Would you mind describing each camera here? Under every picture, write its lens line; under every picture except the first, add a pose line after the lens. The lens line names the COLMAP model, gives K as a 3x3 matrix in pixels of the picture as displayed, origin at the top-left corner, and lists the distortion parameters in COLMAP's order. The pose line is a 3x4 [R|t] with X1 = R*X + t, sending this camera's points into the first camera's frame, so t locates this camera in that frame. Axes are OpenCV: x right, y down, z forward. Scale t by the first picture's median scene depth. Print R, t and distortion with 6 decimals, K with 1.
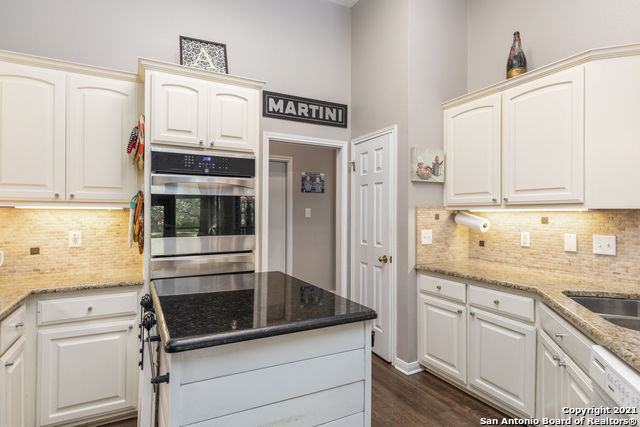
lens RADIAL K [[347.5, 0, 321.8], [0, 347.5, 212.2], [0, 0, 1]] dist [0.005639, 0.001205]
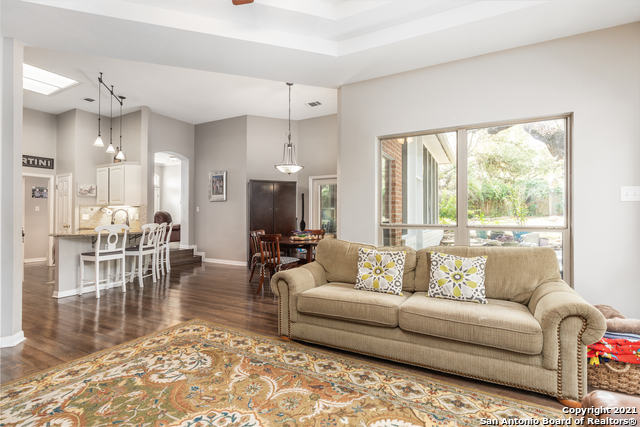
lens RADIAL K [[298.4, 0, 323.2], [0, 298.4, 212.9], [0, 0, 1]] dist [0.003724, 0.001078]
pose [[0.824641, 0.002159, 0.565652, 0.510010], [0.001612, 0.999980, -0.006166, 0.057835], [-0.565654, 0.005997, 0.824621, -1.896308]]
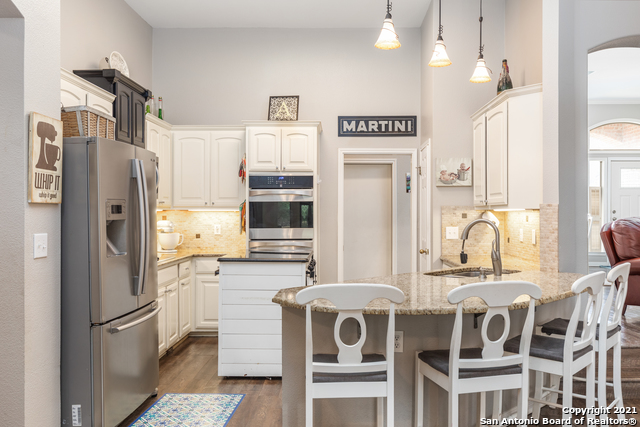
lens RADIAL K [[542.5, 0, 323.4], [0, 542.5, 212.6], [0, 0, 1]] dist [0.056904, 0.008285]
pose [[0.868309, -0.003450, -0.496011, 0.851044], [0.004041, 0.999992, 0.000119, 0.000424], [0.496007, -0.002108, 0.868316, -0.828542]]
